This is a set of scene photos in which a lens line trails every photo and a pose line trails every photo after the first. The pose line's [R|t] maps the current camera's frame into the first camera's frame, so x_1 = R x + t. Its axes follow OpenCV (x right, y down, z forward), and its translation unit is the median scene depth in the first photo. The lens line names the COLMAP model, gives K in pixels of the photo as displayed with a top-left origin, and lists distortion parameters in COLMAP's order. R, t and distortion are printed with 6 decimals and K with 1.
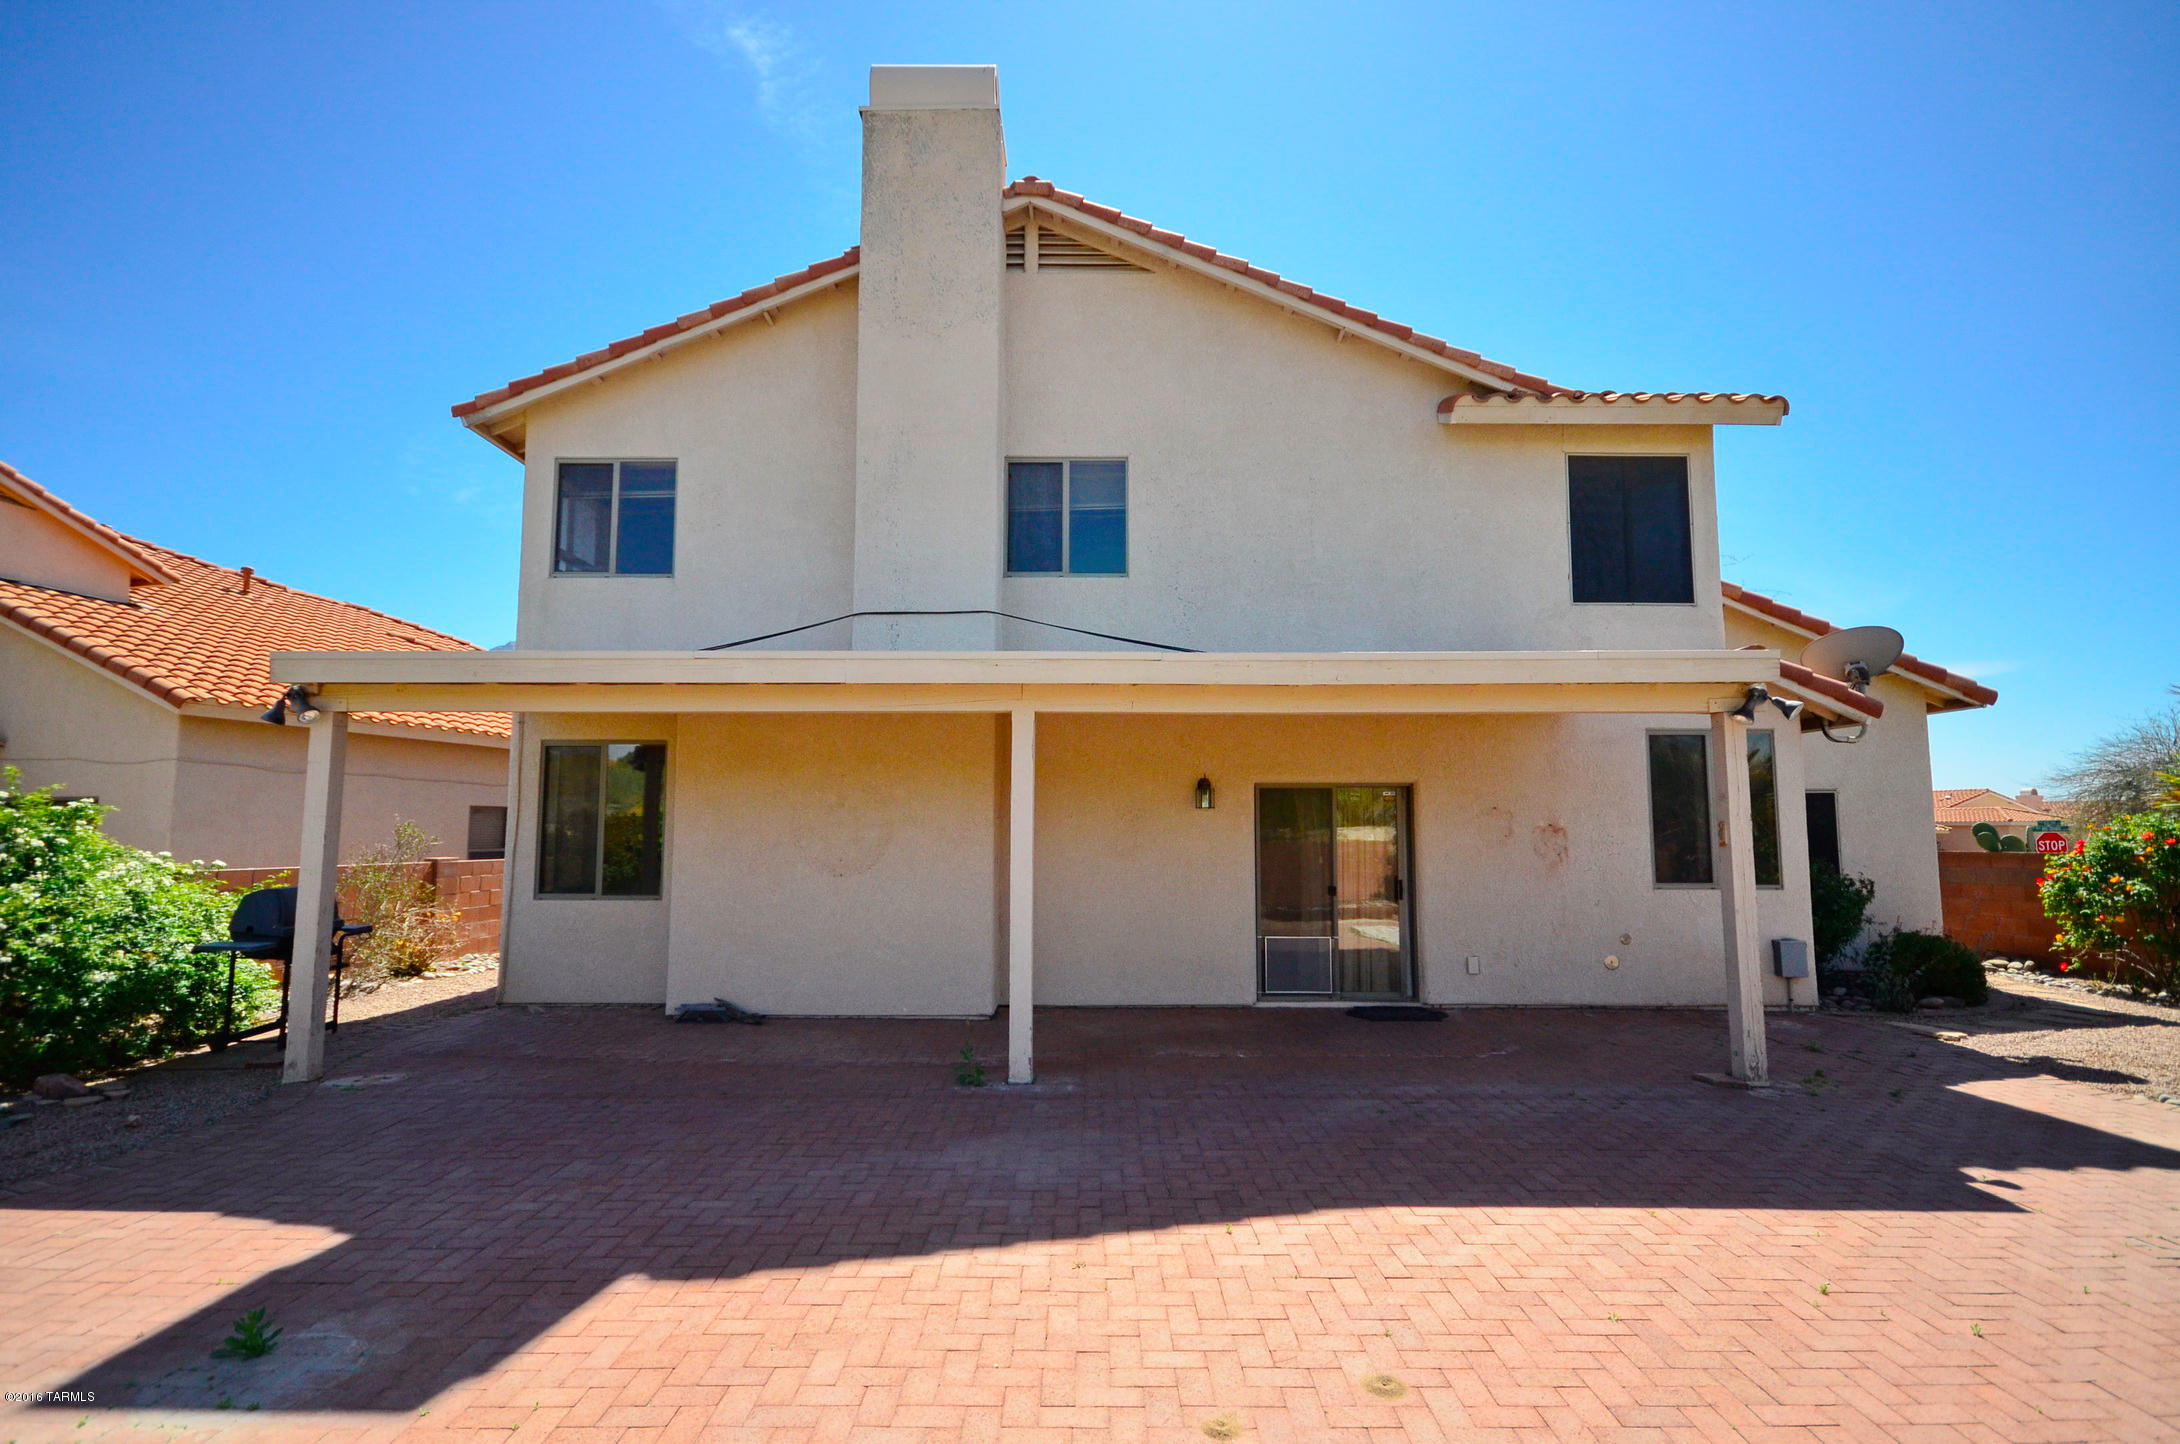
lens RADIAL K [[1043.0, 0, 1088.4], [0, 1043.0, 733.4], [0, 0, 1]] dist [0.000172, -0.000120]
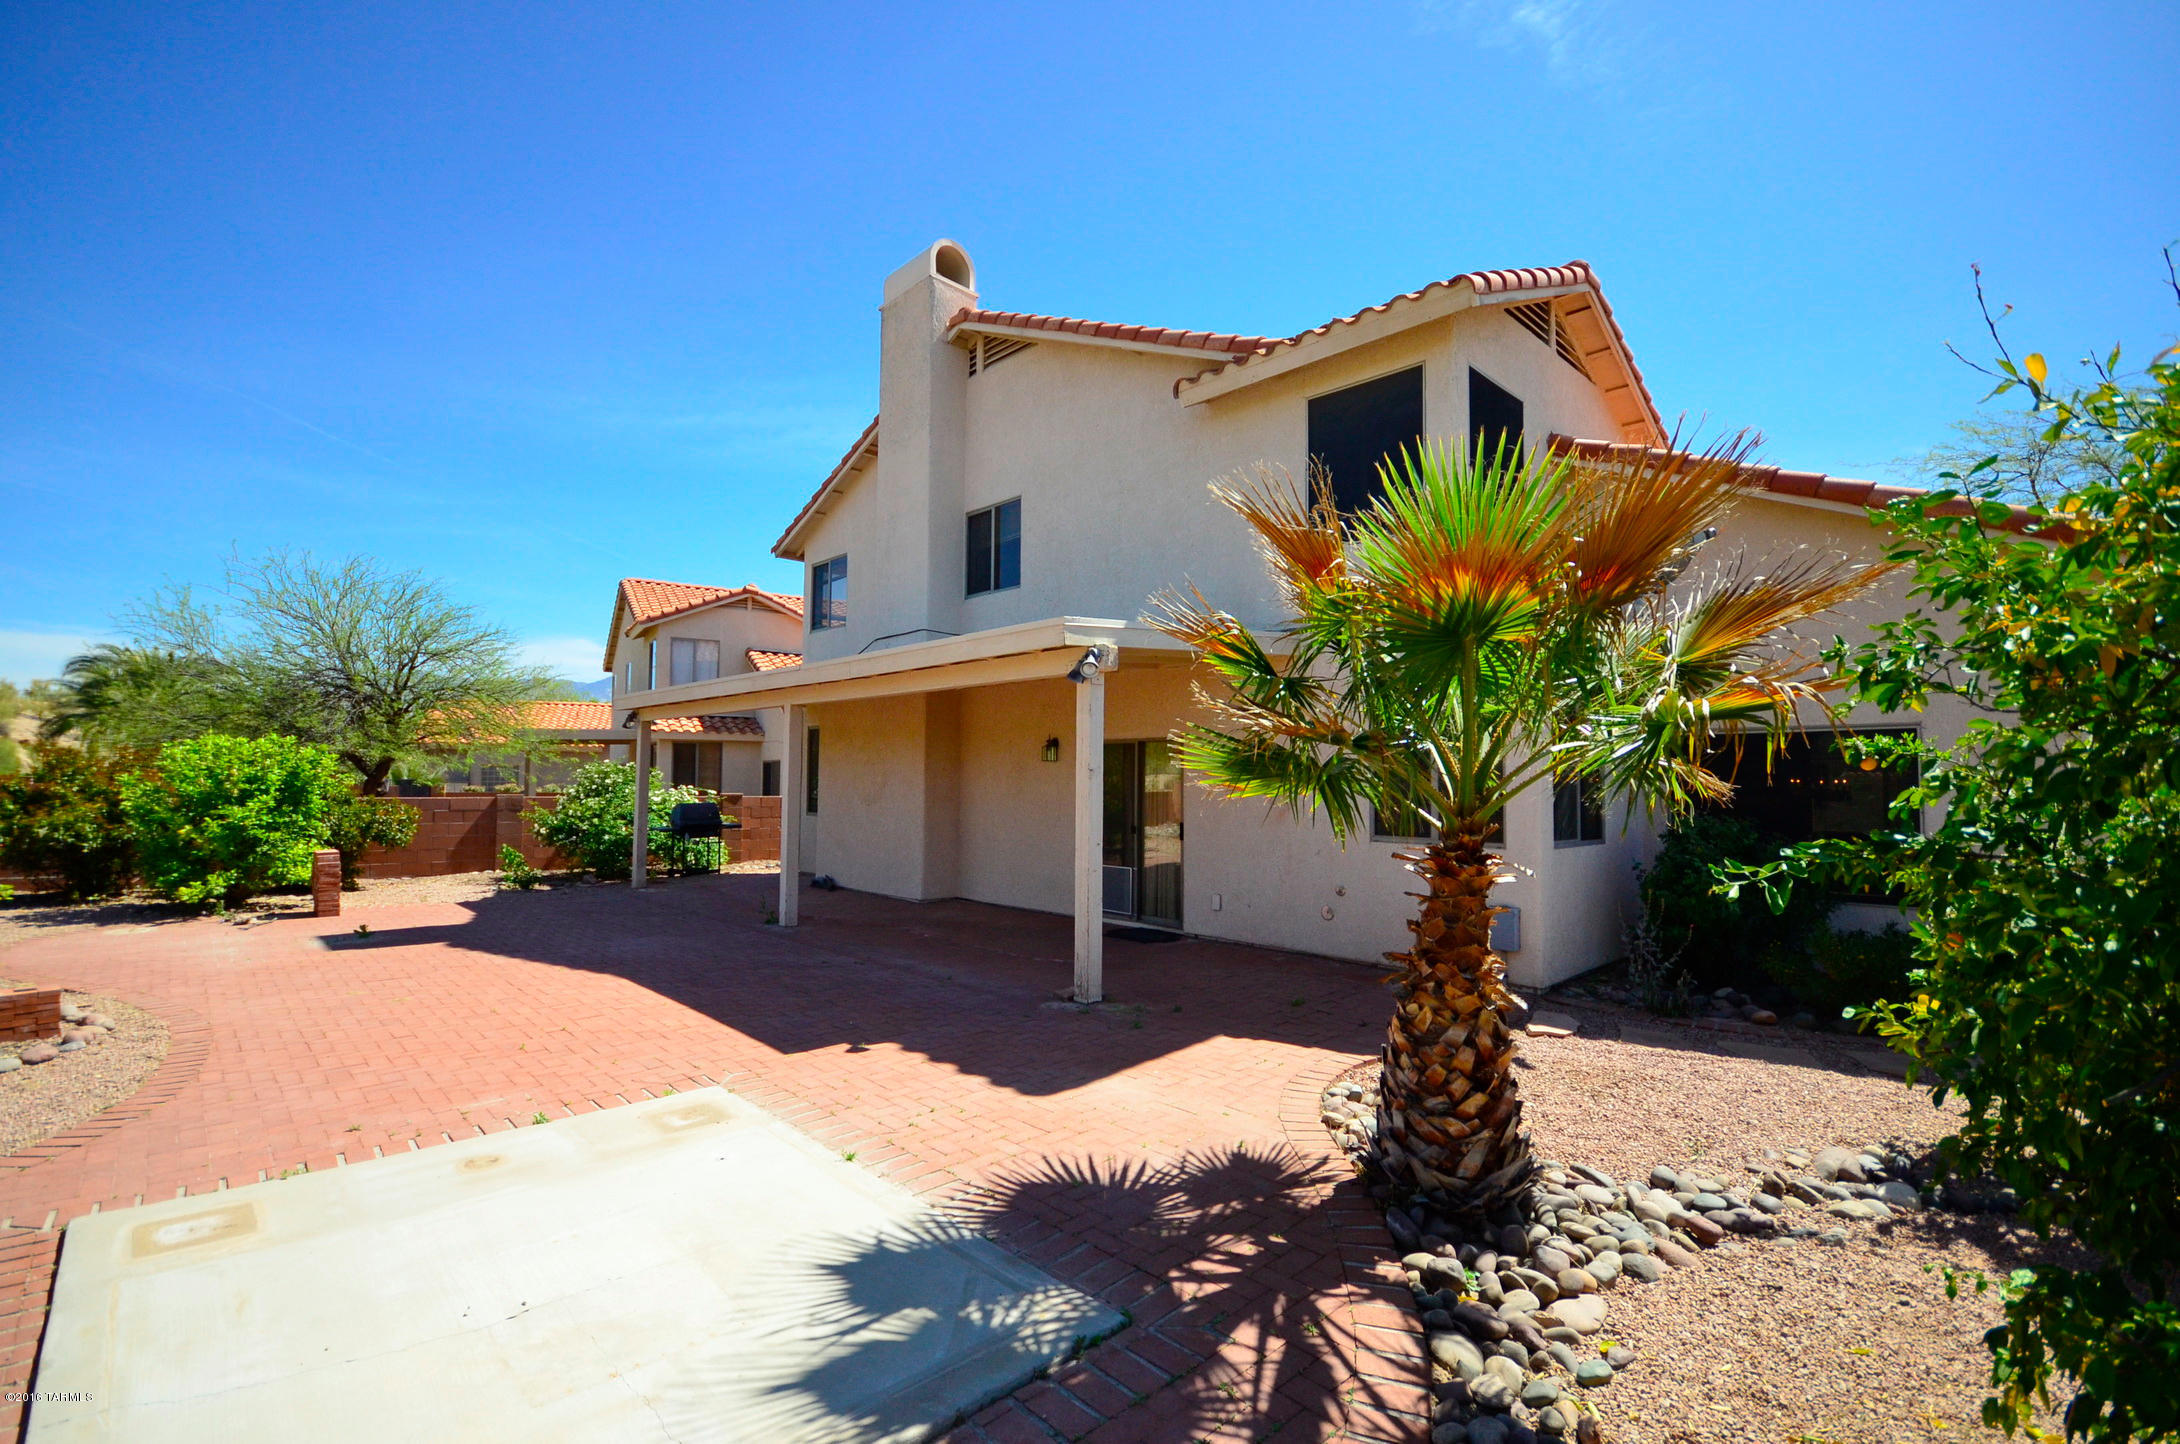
lens RADIAL K [[955.3, 0, 1086.8], [0, 955.3, 735.9], [0, 0, 1]] dist [0.014344, -0.013423]
pose [[0.684823, -0.026681, -0.728221, 0.978586], [0.054946, 0.998375, 0.015092, 0.025460], [0.726635, -0.050348, 0.685177, 0.216940]]
